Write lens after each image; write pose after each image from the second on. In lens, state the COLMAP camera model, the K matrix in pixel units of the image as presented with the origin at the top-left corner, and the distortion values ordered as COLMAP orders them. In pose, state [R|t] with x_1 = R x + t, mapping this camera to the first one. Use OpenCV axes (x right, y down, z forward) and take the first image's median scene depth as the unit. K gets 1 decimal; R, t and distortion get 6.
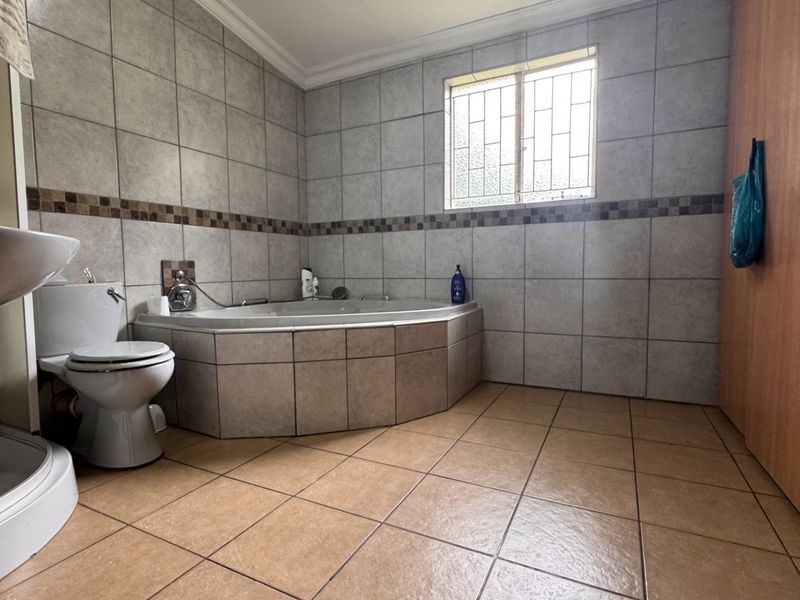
lens RADIAL K [[431.2, 0, 402.1], [0, 431.2, 299.8], [0, 0, 1]] dist [-0.003577, -0.000104]
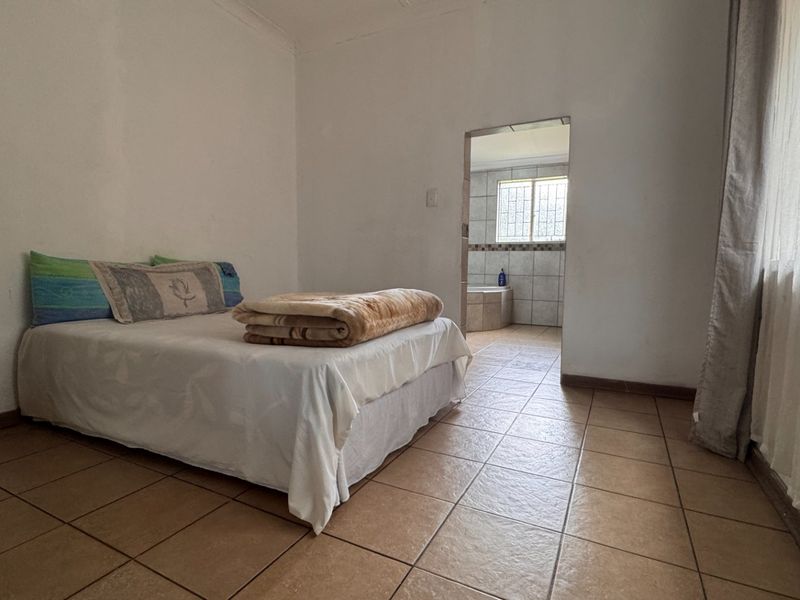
lens RADIAL K [[431.2, 0, 396.6], [0, 431.2, 303.2], [0, 0, 1]] dist [-0.003577, -0.000104]
pose [[0.999653, 0.026325, 0.000839, -0.395370], [-0.026334, 0.999557, 0.013894, 0.076454], [-0.000473, -0.013912, 0.999903, -1.156196]]
